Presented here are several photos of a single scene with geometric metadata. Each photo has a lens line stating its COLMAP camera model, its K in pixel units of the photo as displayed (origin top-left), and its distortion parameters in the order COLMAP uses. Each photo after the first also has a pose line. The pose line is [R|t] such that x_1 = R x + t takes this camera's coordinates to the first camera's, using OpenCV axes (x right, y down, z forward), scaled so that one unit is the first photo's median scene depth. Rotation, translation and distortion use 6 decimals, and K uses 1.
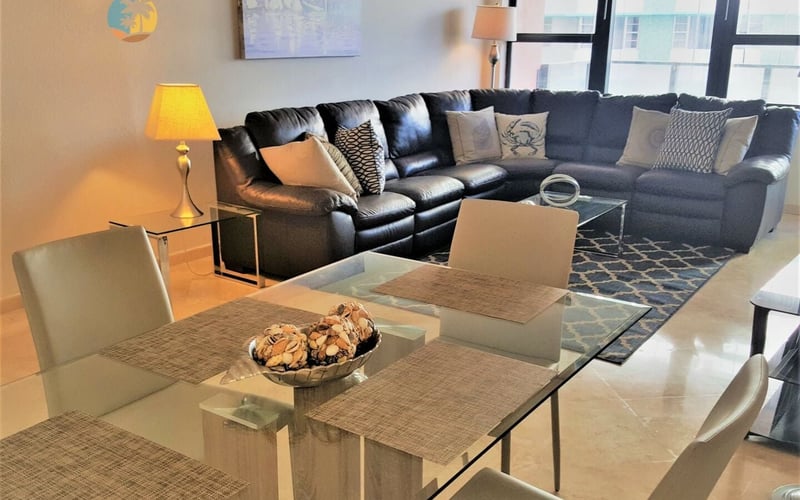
lens RADIAL K [[783.1, 0, 383.1], [0, 783.1, 255.4], [0, 0, 1]] dist [0.164267, -0.331228]
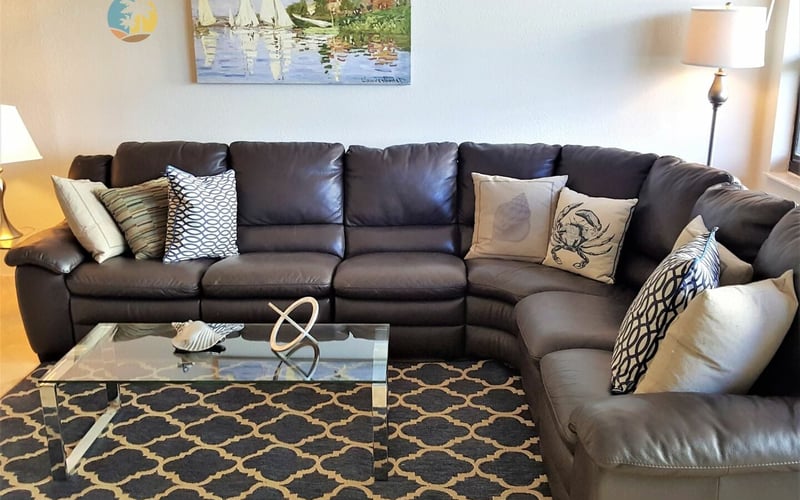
lens RADIAL K [[804.9, 0, 392.7], [0, 804.9, 261.6], [0, 0, 1]] dist [0.174035, -0.346671]
pose [[0.550108, 0.217446, -0.806287, 0.648342], [-0.221662, 0.968892, 0.110064, -0.183525], [0.805138, 0.118176, 0.581195, 0.604986]]
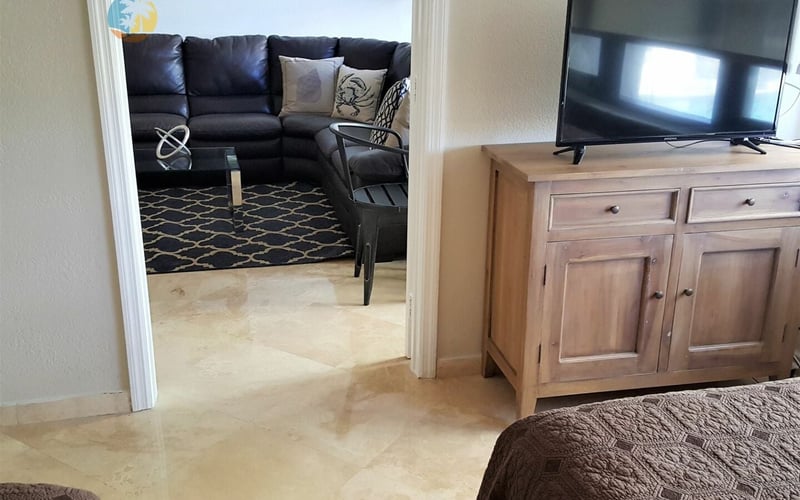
lens RADIAL K [[790.0, 0, 412.5], [0, 790.0, 251.2], [0, 0, 1]] dist [0.154221, -0.303147]
pose [[0.759383, 0.225678, -0.610252, 0.898194], [-0.195375, 0.973728, 0.116975, -0.106535], [0.620618, 0.030399, 0.783524, 0.384899]]
